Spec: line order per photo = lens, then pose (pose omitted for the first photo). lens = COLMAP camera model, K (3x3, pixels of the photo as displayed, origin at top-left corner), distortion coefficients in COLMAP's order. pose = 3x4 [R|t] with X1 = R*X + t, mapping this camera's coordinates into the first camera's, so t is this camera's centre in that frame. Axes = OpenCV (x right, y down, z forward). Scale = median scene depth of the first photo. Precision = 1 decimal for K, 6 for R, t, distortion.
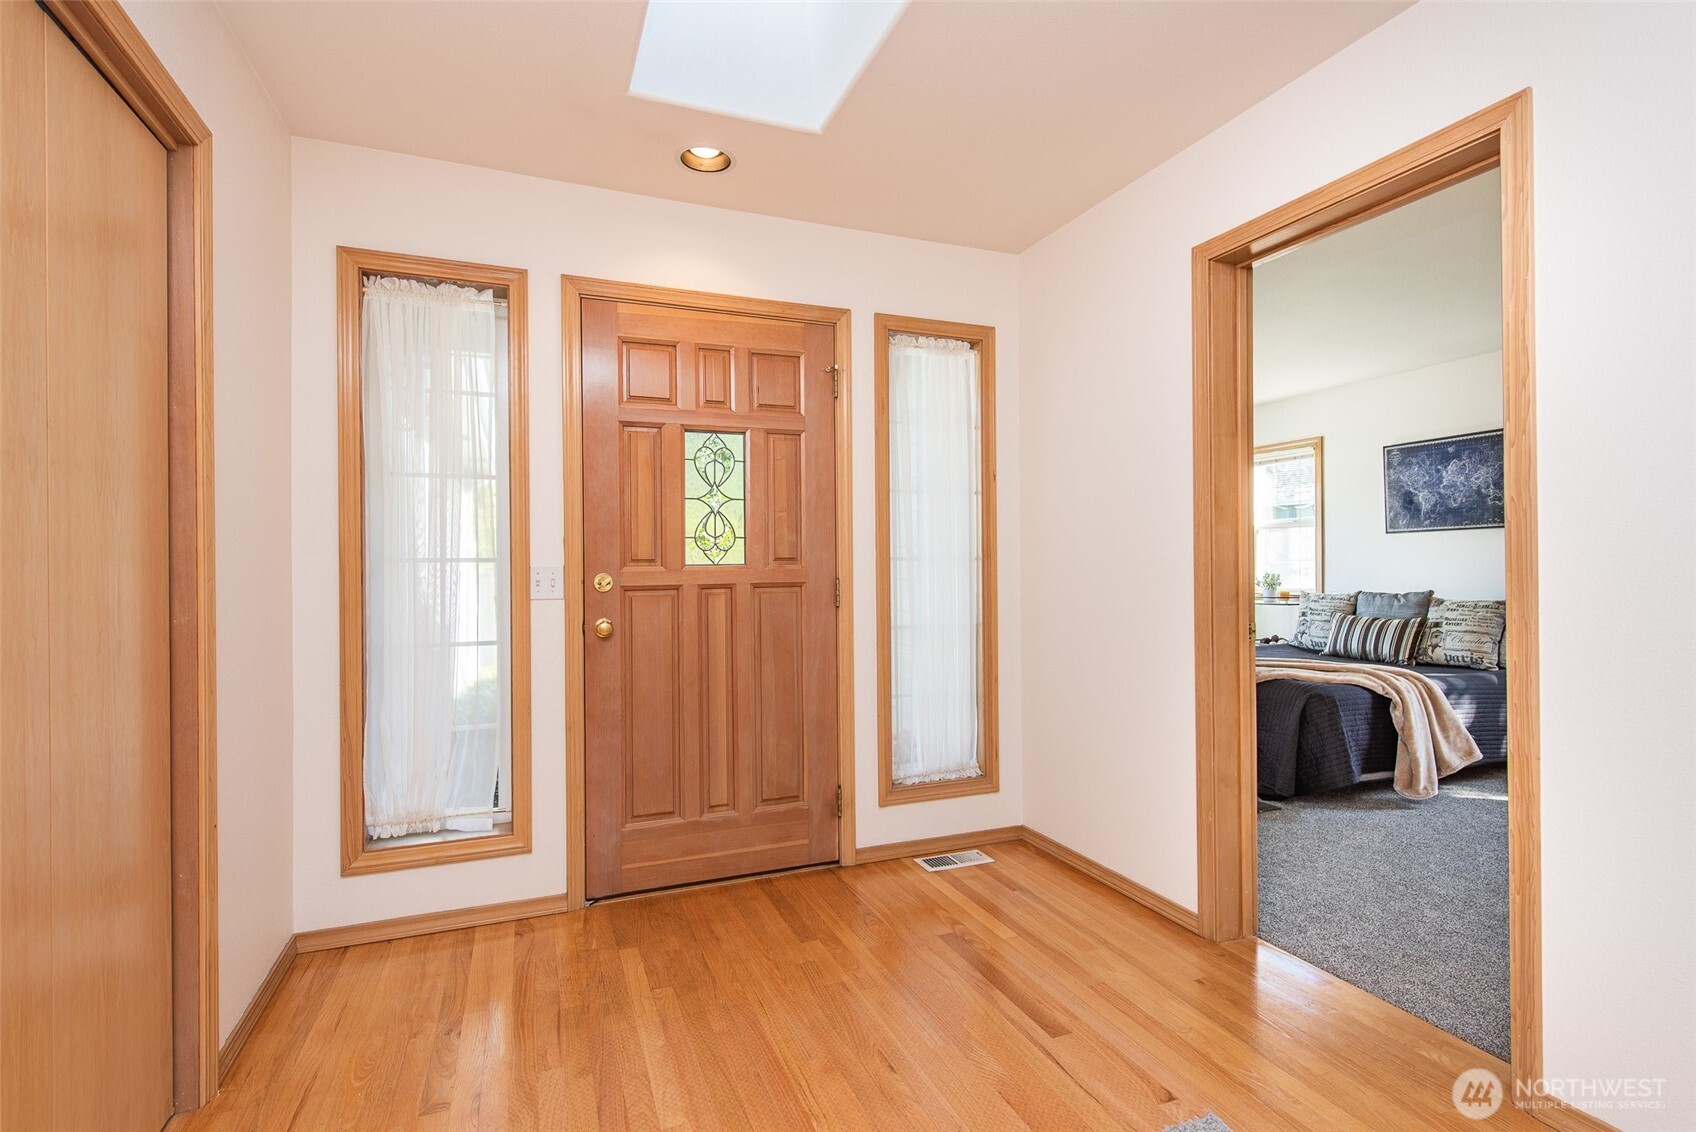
lens RADIAL K [[790.1, 0, 846.9], [0, 790.1, 566.2], [0, 0, 1]] dist [0.000442, 0.001017]
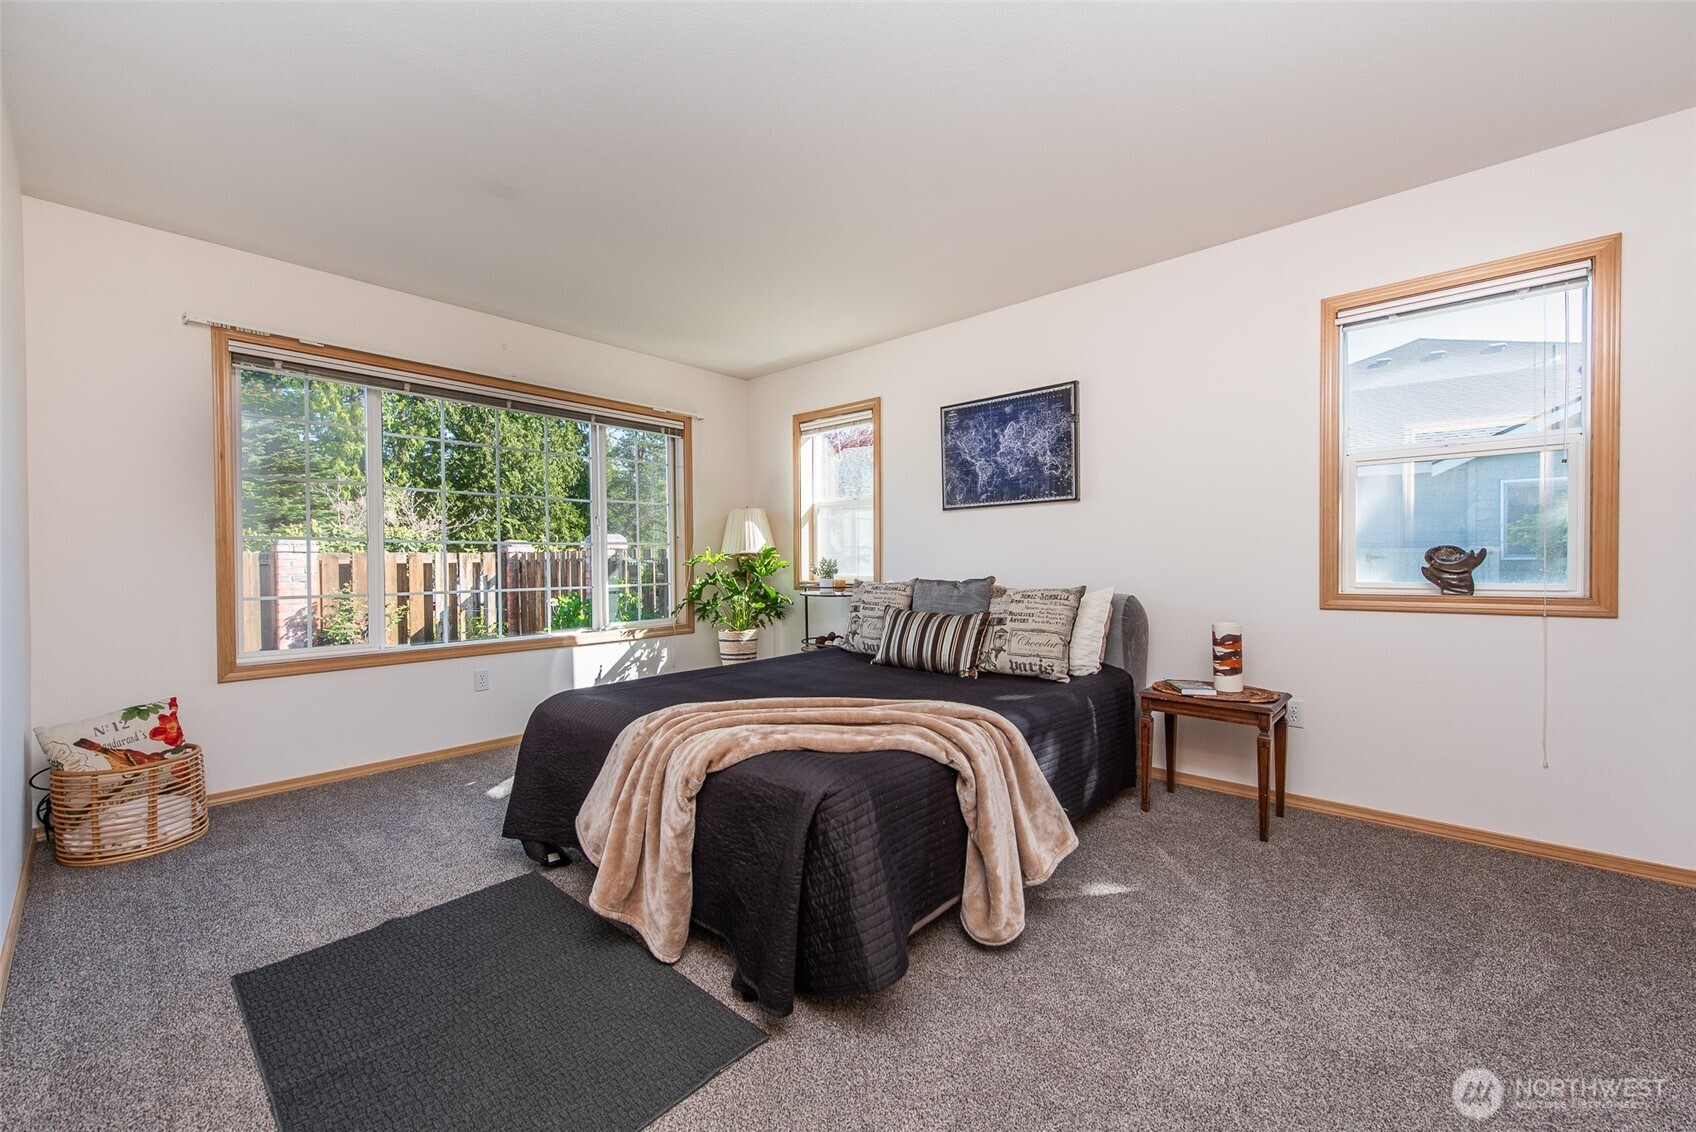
lens RADIAL K [[662.7, 0, 842.1], [0, 662.7, 567.5], [0, 0, 1]] dist [0.010089, -0.003188]
pose [[0.897205, -0.001692, 0.441610, 0.374886], [-0.001837, 0.999970, 0.007563, 0.020065], [-0.441610, -0.007597, 0.897175, 0.566572]]
